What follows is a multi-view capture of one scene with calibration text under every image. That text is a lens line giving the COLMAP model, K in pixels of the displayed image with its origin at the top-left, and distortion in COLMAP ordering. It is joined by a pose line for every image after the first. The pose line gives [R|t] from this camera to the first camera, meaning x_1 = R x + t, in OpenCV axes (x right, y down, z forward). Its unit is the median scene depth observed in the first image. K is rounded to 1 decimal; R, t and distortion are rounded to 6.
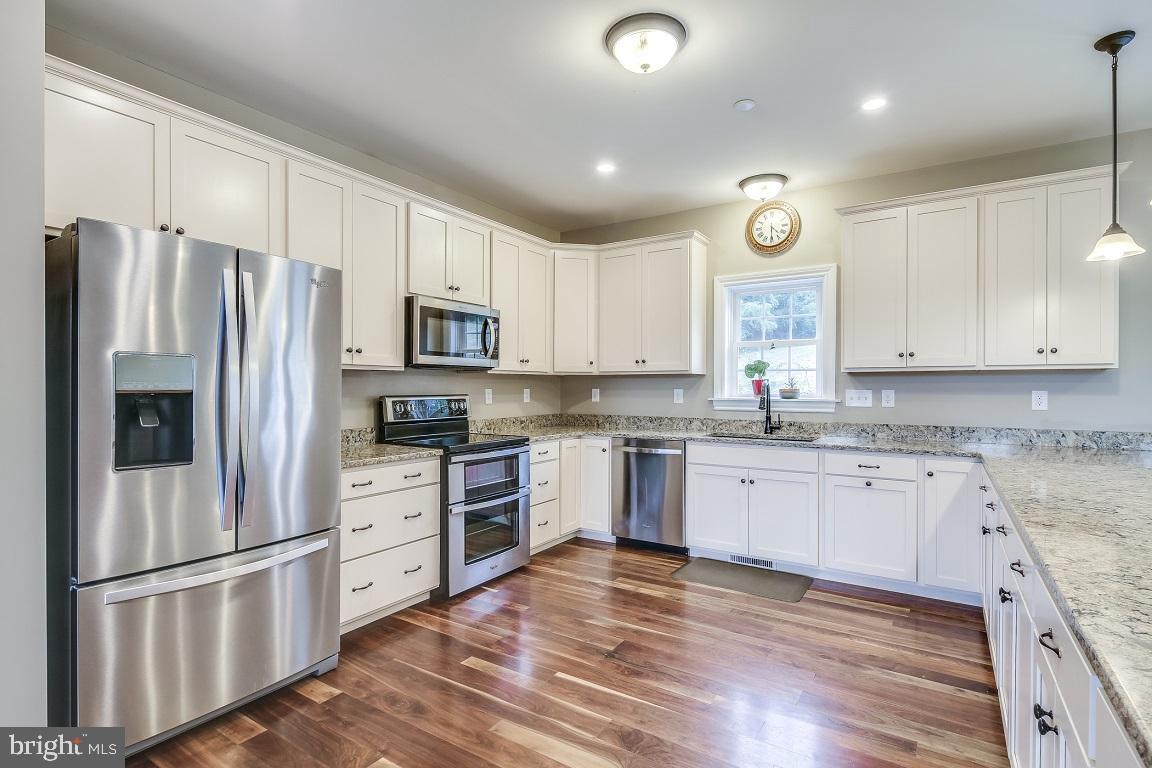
lens RADIAL K [[563.6, 0, 573.2], [0, 563.6, 388.2], [0, 0, 1]] dist [0.001893, -0.001219]
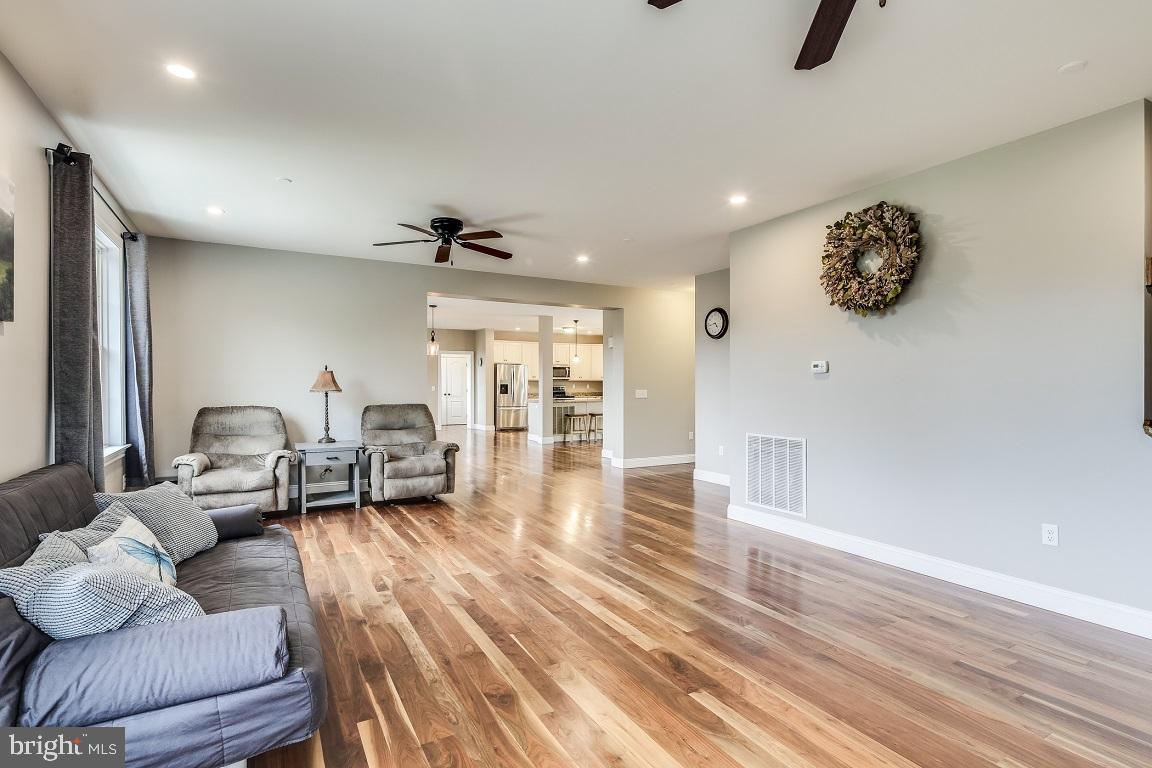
lens RADIAL K [[563.6, 0, 572.9], [0, 563.6, 386.8], [0, 0, 1]] dist [0.001893, -0.001219]
pose [[0.886939, 0.006394, -0.461843, 2.244212], [-0.004538, 0.999977, 0.005130, -0.003223], [0.461865, -0.002454, 0.886947, -3.321621]]
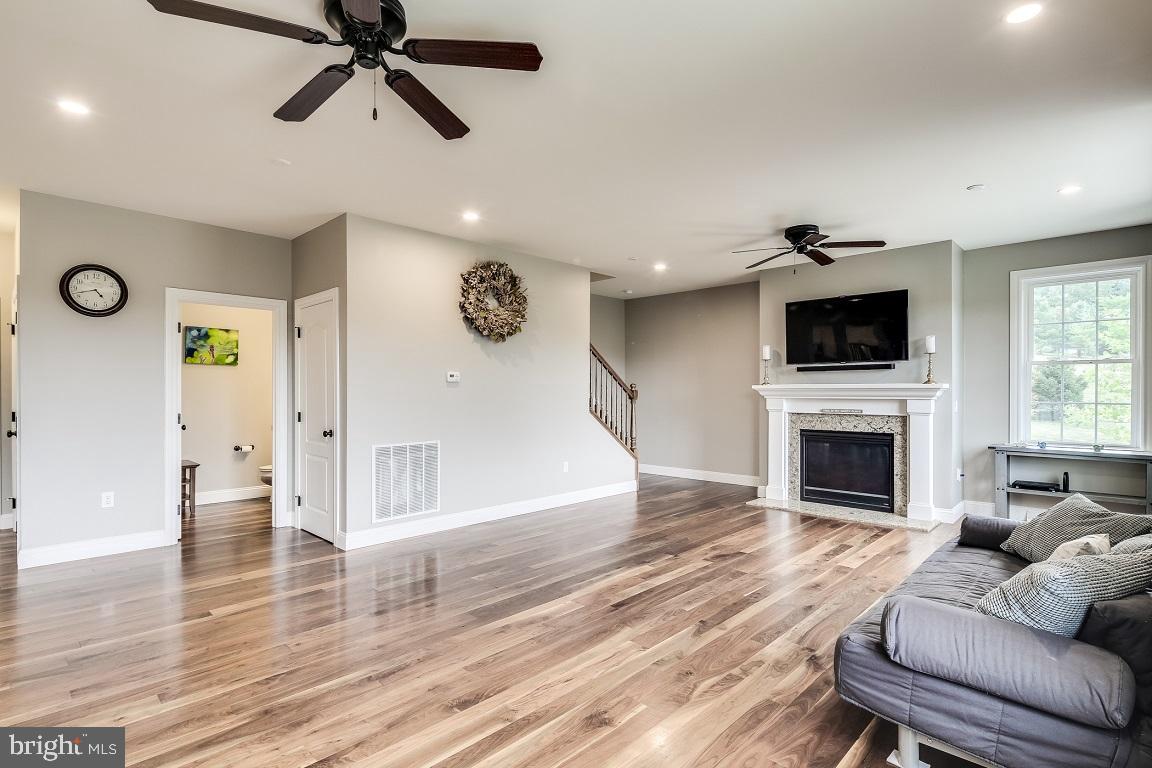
lens RADIAL K [[563.6, 0, 576.1], [0, 563.6, 388.6], [0, 0, 1]] dist [0.001893, -0.001219]
pose [[0.185036, 0.004989, 0.982719, 0.607684], [-0.000883, 0.999988, -0.004911, -0.006841], [-0.982731, 0.000041, 0.185038, -2.461615]]
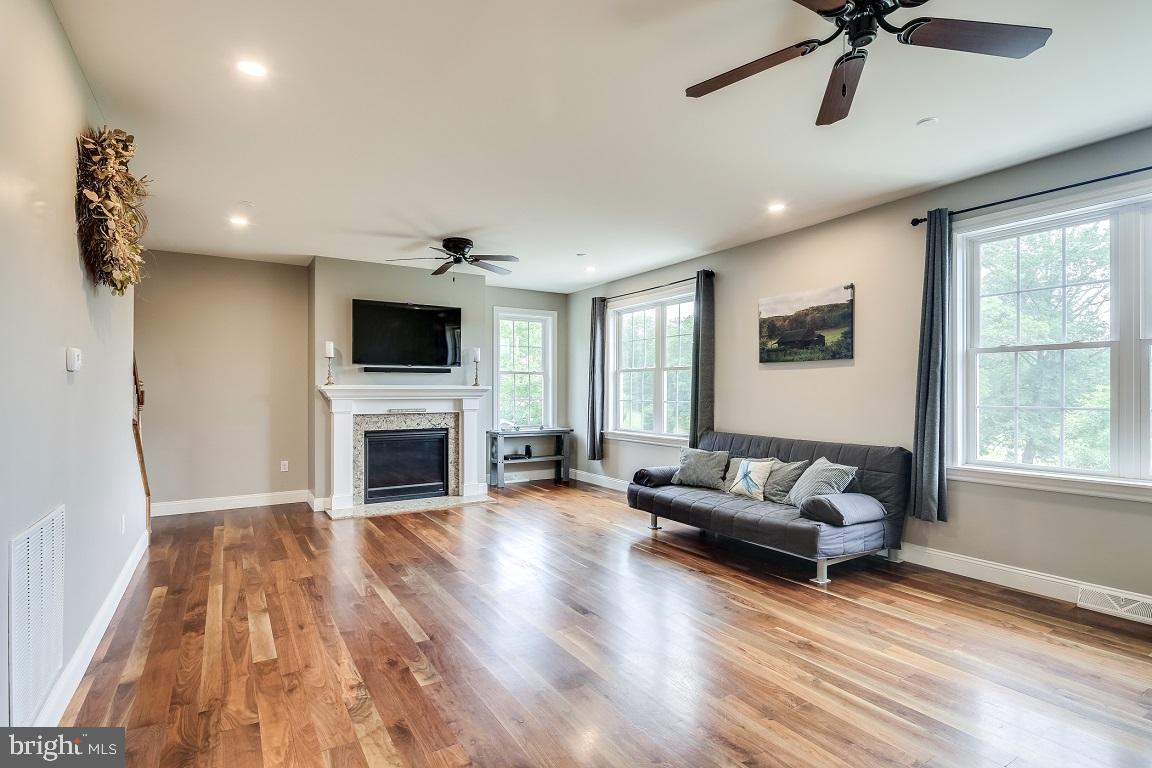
lens RADIAL K [[563.6, 0, 571.5], [0, 563.6, 394.3], [0, 0, 1]] dist [0.001893, -0.001219]
pose [[-0.908843, 0.000709, 0.417137, 1.260635], [0.002279, 0.999992, 0.003264, -0.005342], [-0.417131, 0.003917, -0.908838, -1.386667]]
